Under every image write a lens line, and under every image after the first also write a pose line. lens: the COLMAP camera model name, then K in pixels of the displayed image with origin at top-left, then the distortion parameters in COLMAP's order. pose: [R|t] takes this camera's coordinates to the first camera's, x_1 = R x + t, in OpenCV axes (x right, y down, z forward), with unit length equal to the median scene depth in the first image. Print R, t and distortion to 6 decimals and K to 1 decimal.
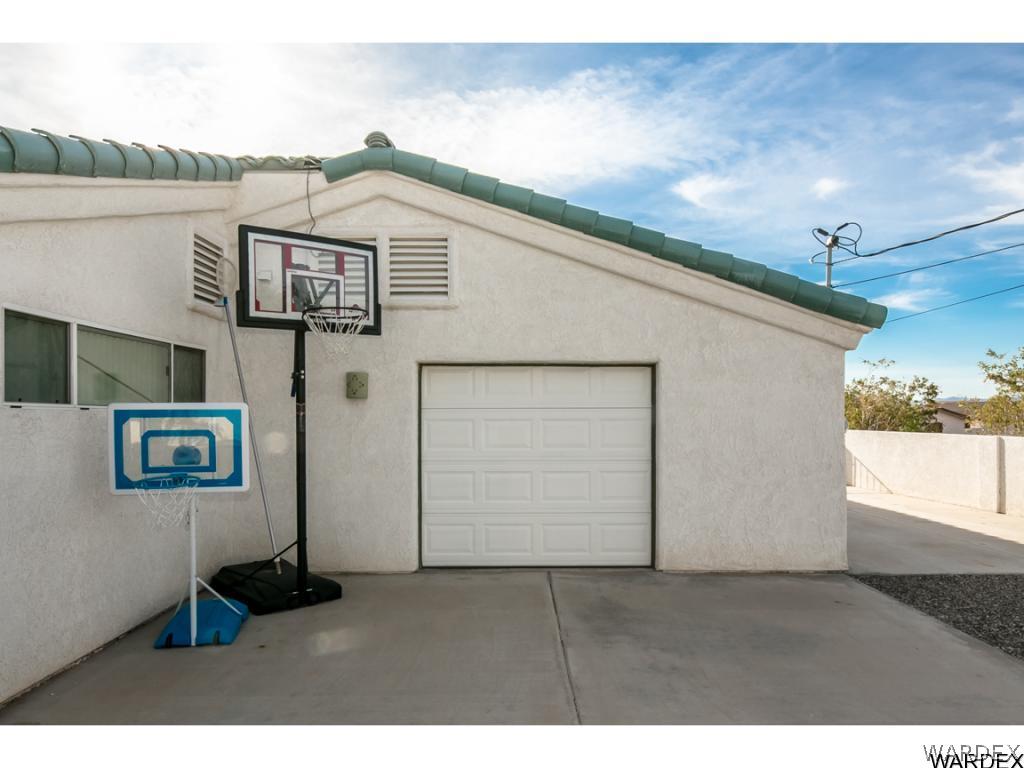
lens RADIAL K [[674.7, 0, 513.1], [0, 674.7, 422.0], [0, 0, 1]] dist [-0.000969, -0.000954]
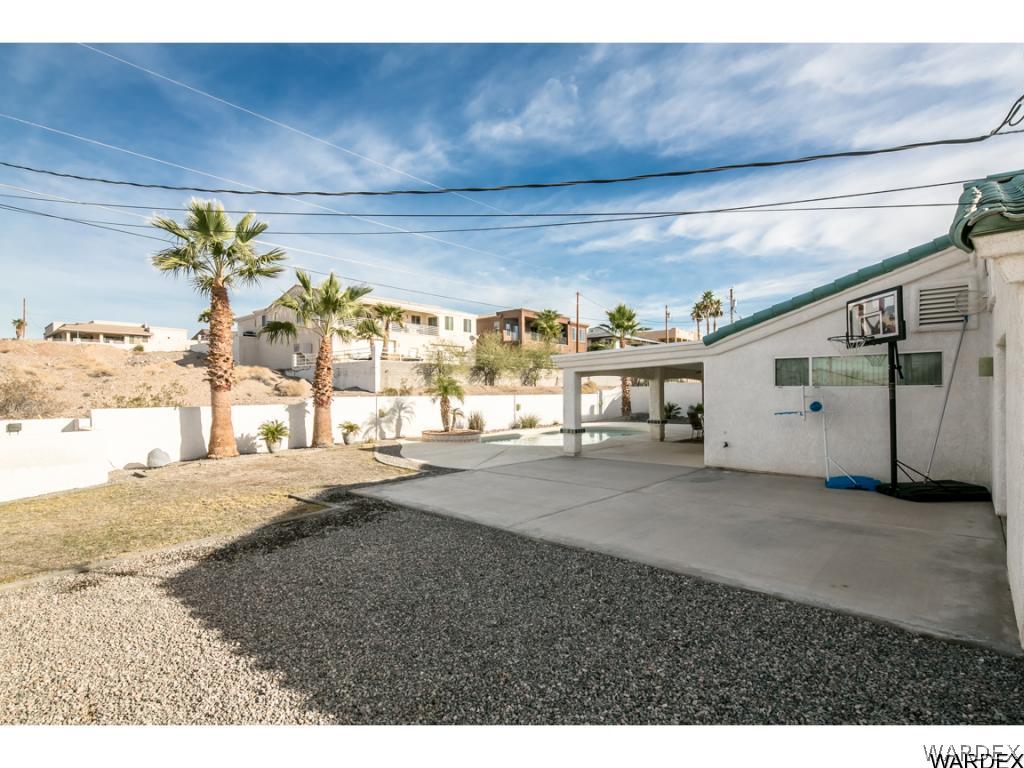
lens RADIAL K [[504.8, 0, 512.0], [0, 504.8, 384.0], [0, 0, 1]] dist [0.001342, -0.000847]
pose [[-0.674486, -0.006852, -0.738256, 1.511361], [-0.003124, 0.999974, -0.006427, -0.013737], [0.738281, -0.002028, -0.674490, 1.291044]]
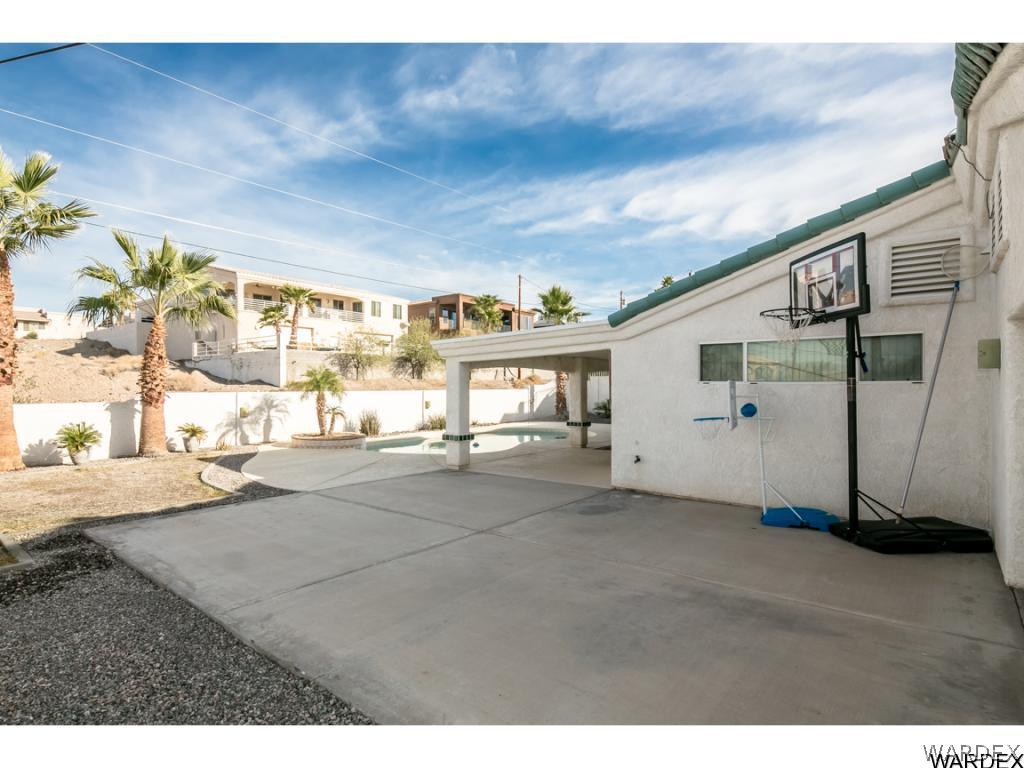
lens RADIAL K [[540.1, 0, 475.1], [0, 540.1, 377.2], [0, 0, 1]] dist [-0.000172, 0.000929]
pose [[-0.661068, -0.008916, -0.750273, 0.986325], [-0.006211, 0.999960, -0.006411, -0.019328], [0.750301, 0.000422, -0.661097, 1.266049]]
